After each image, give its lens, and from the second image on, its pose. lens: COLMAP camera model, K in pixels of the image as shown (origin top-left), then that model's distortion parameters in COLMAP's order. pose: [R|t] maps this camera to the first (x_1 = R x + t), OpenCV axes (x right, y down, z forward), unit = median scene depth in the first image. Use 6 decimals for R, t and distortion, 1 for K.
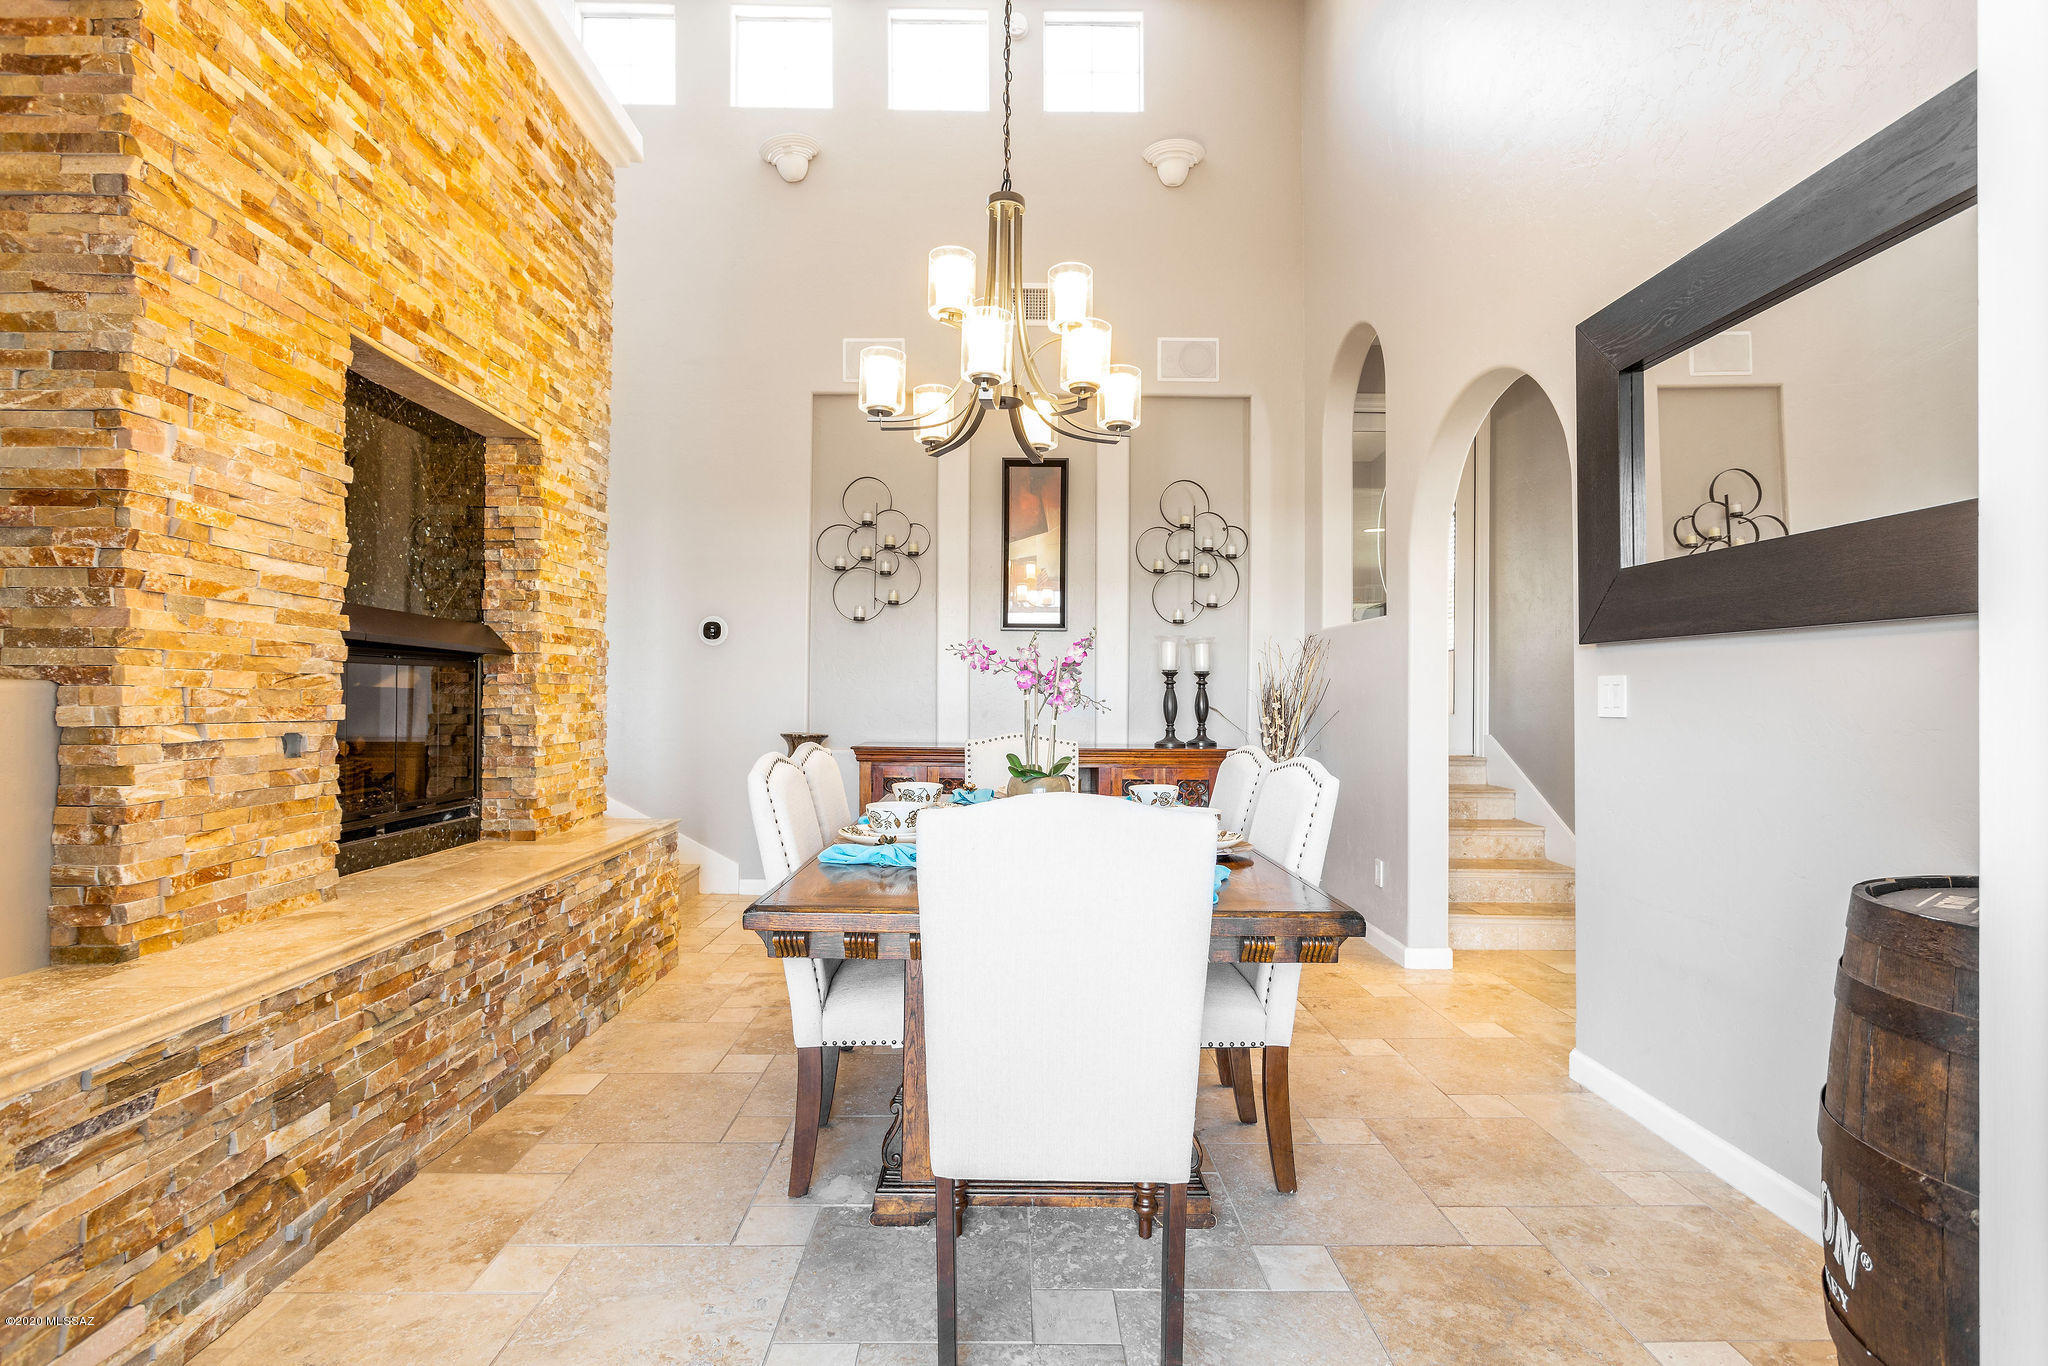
lens RADIAL K [[963.9, 0, 1022.4], [0, 963.9, 692.2], [0, 0, 1]] dist [0.000949, 0.000257]
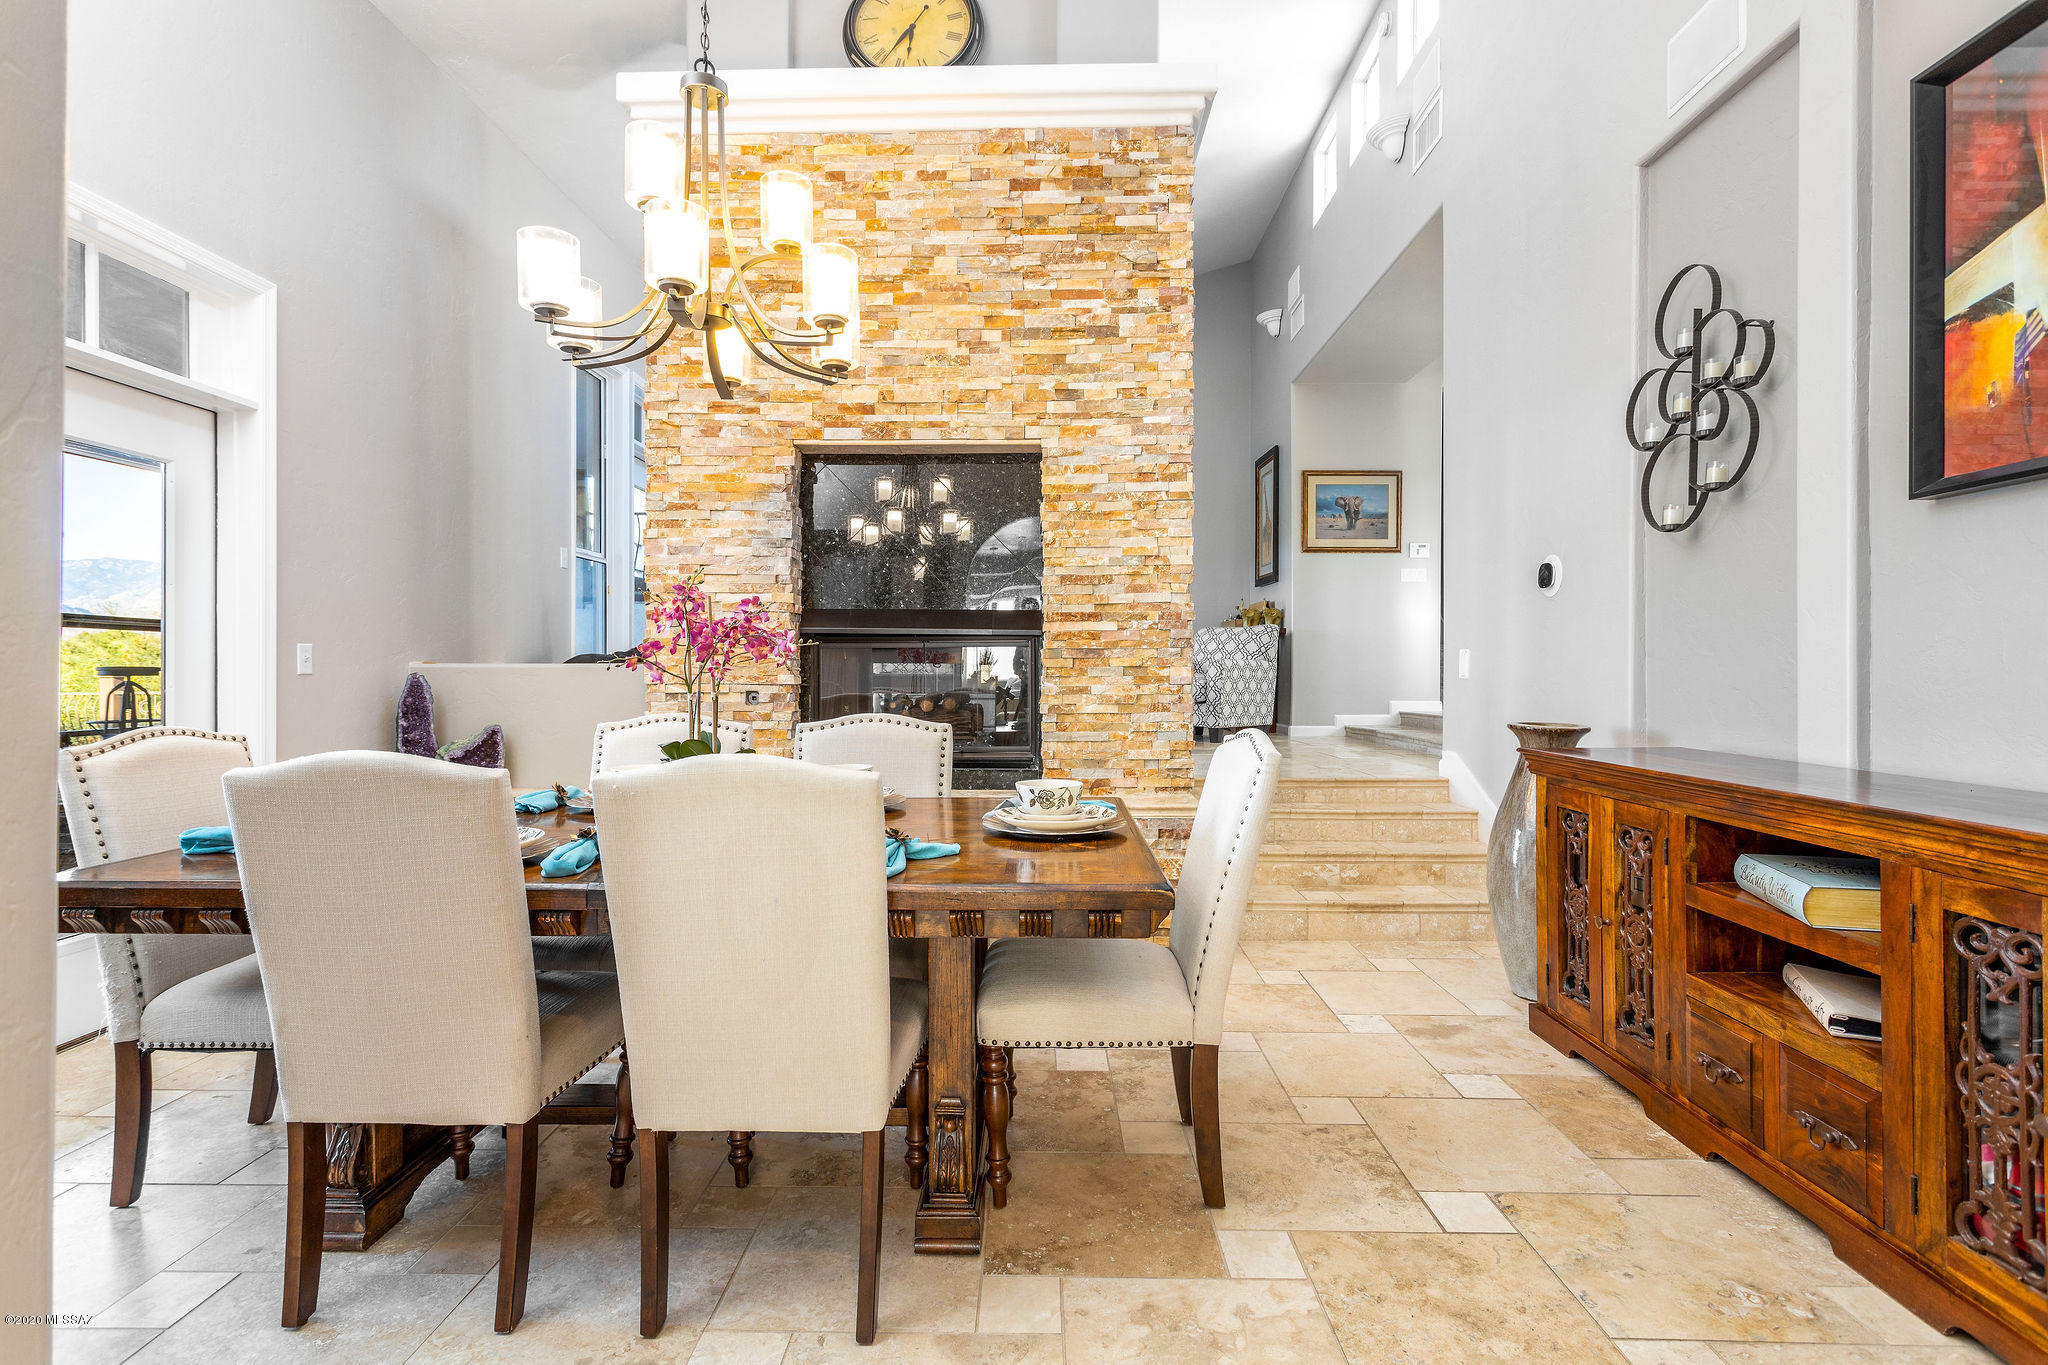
lens RADIAL K [[963.9, 0, 1023.6], [0, 963.9, 664.9], [0, 0, 1]] dist [0.000949, 0.000257]
pose [[-0.041992, -0.004545, -0.999108, 0.933311], [0.005351, 0.999974, -0.004774, 0.006154], [0.999104, -0.005546, -0.041966, 1.505000]]
